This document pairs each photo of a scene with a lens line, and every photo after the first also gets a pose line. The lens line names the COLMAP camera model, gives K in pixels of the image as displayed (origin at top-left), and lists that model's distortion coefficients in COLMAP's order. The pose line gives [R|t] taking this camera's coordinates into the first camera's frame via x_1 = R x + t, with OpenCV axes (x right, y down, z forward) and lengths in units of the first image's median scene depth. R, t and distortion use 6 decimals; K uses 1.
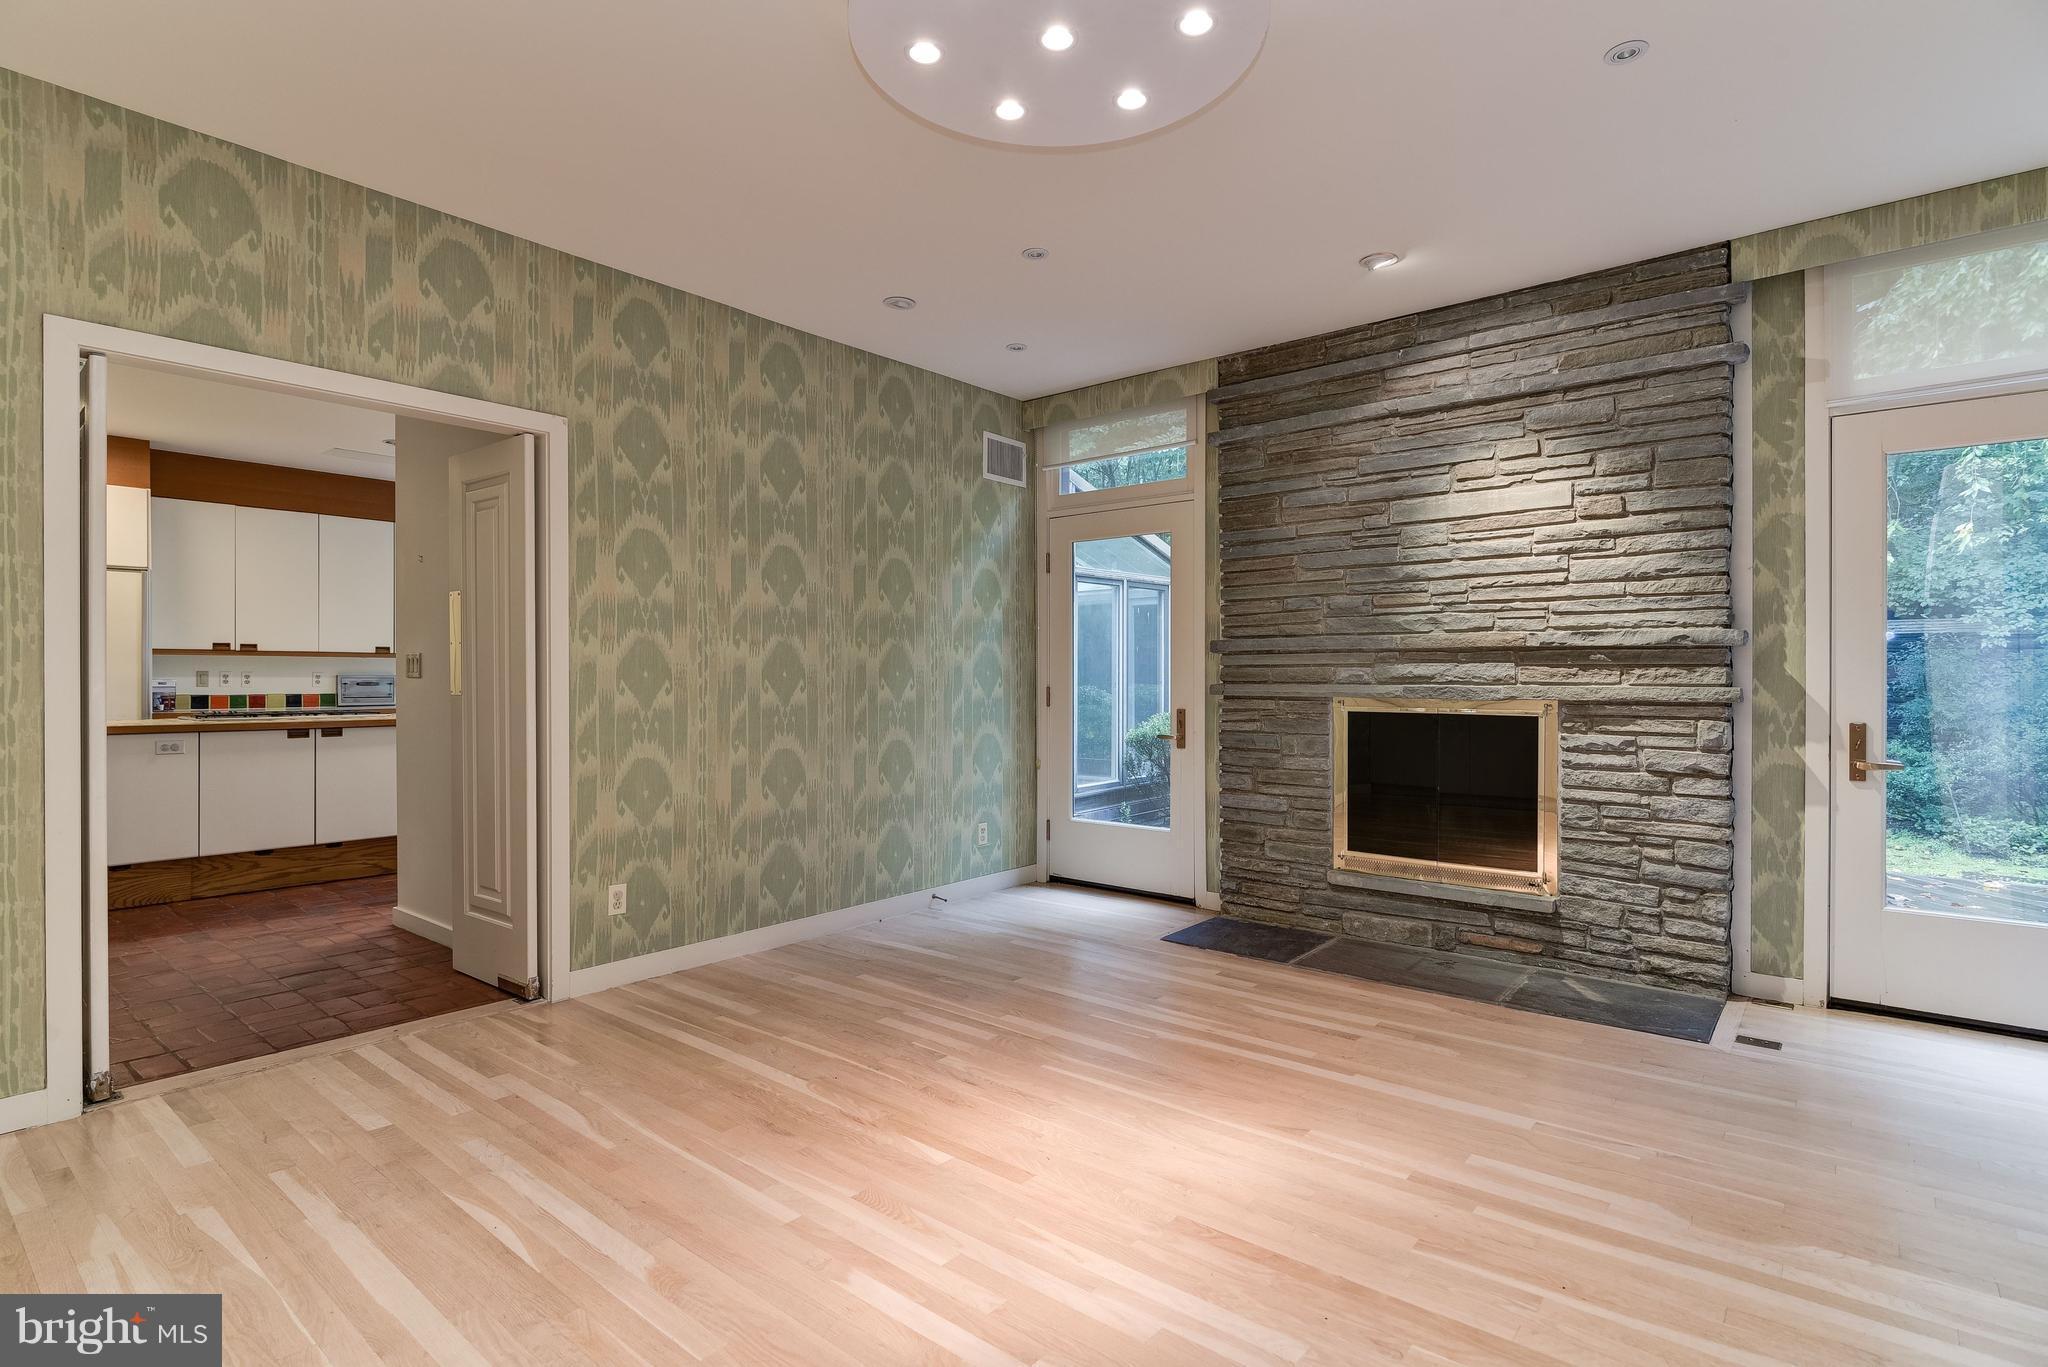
lens RADIAL K [[1011.6, 0, 1034.0], [0, 1011.6, 680.6], [0, 0, 1]] dist [-0.015604, -0.001142]
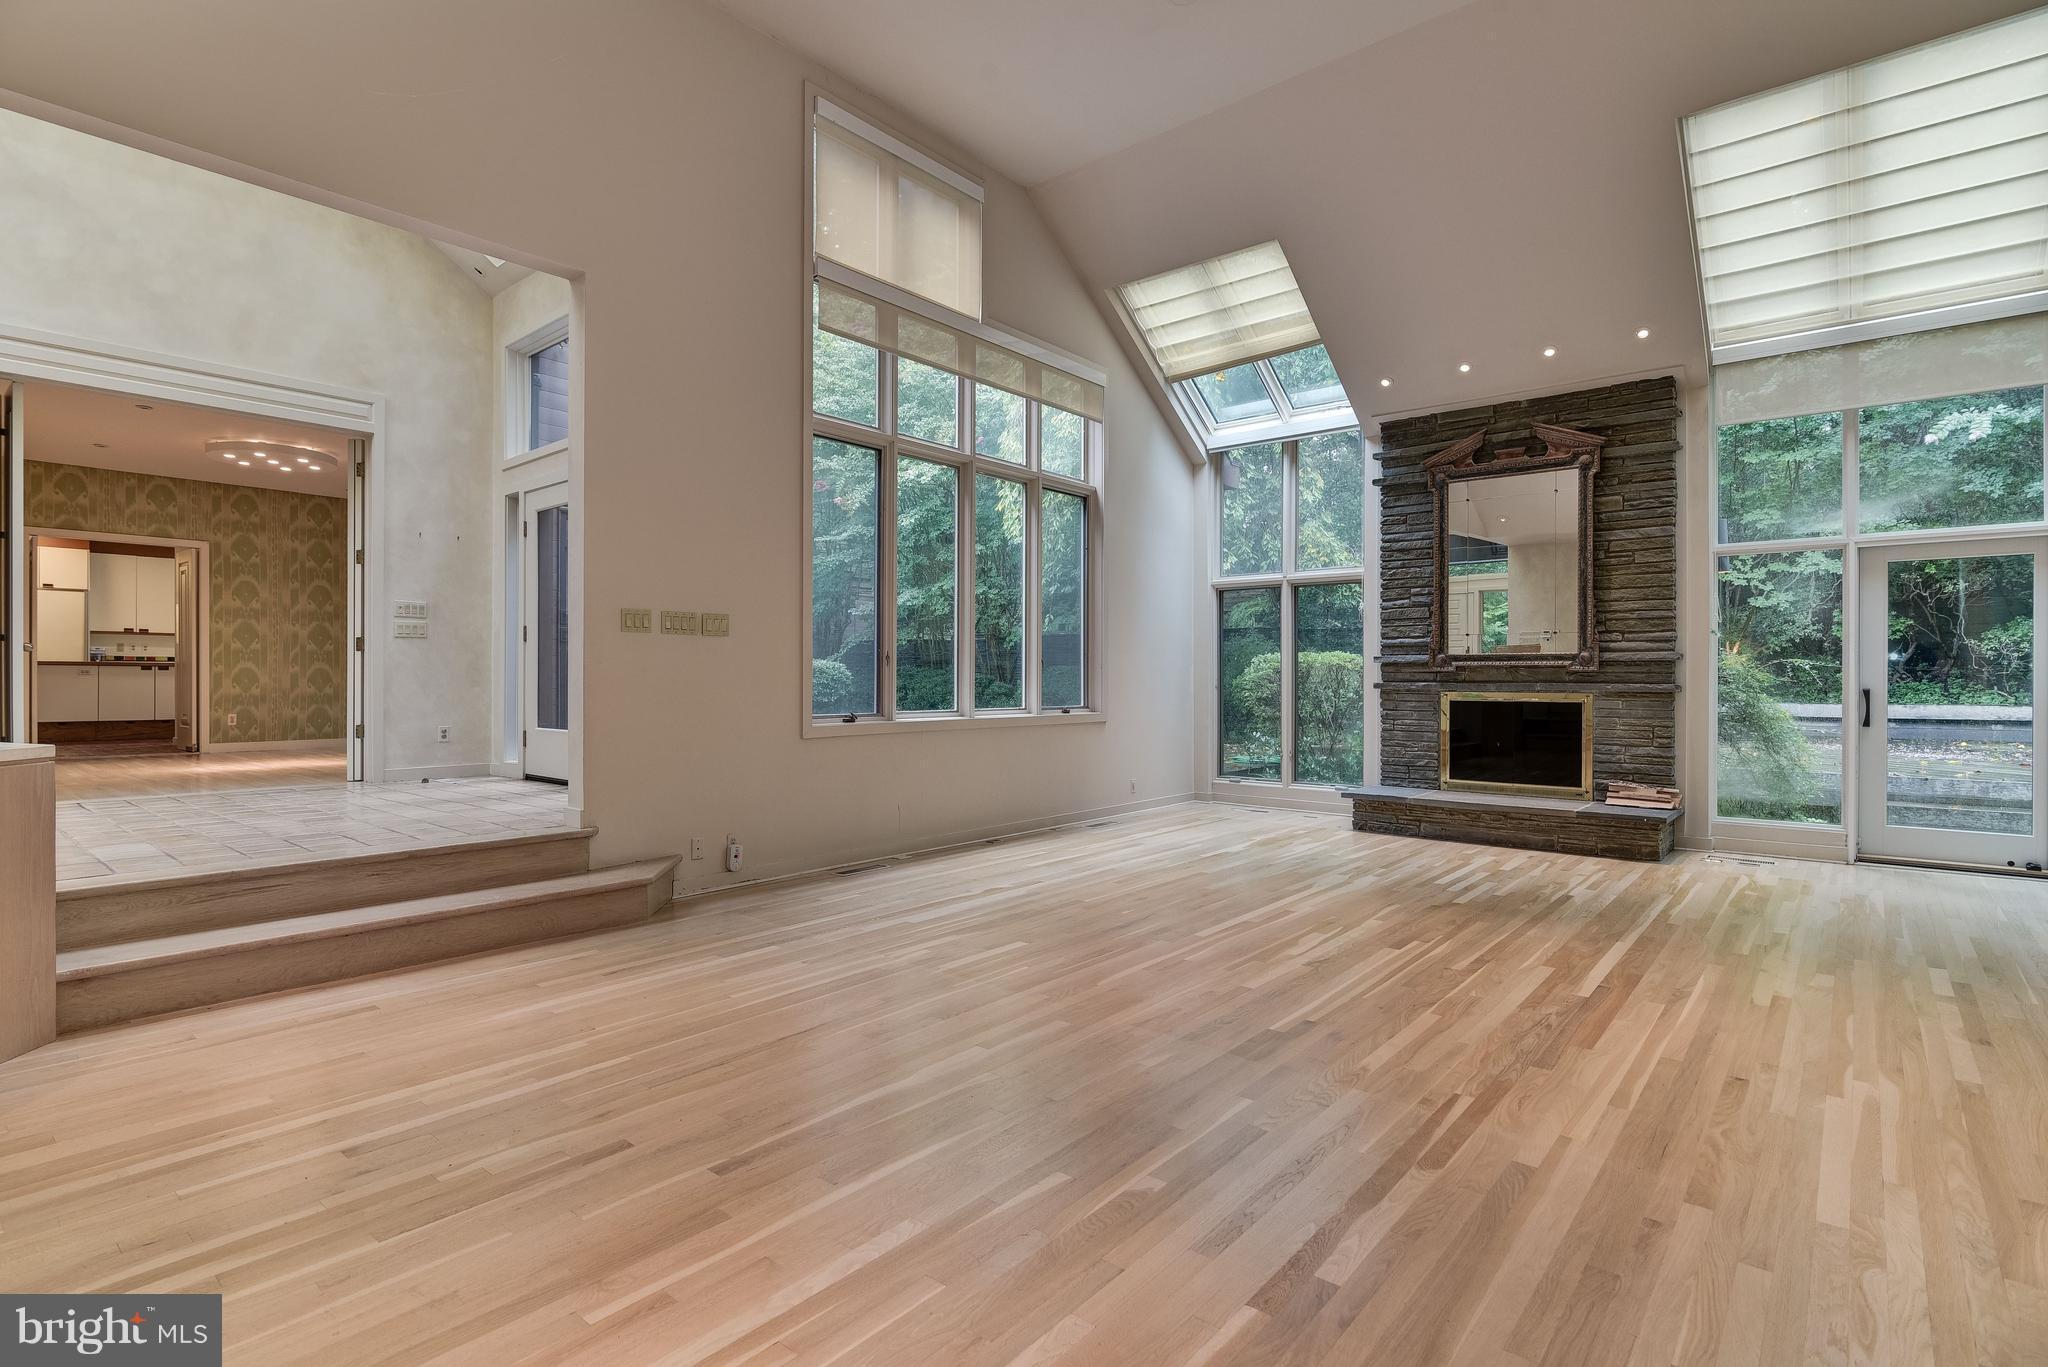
lens RADIAL K [[1011.6, 0, 1016.7], [0, 1011.6, 680.6], [0, 0, 1]] dist [-0.015604, -0.001142]
pose [[0.999591, 0.003769, -0.028338, 1.725138], [-0.003861, 0.999987, -0.003192, 0.112829], [0.028325, 0.003300, 0.999593, -1.581044]]
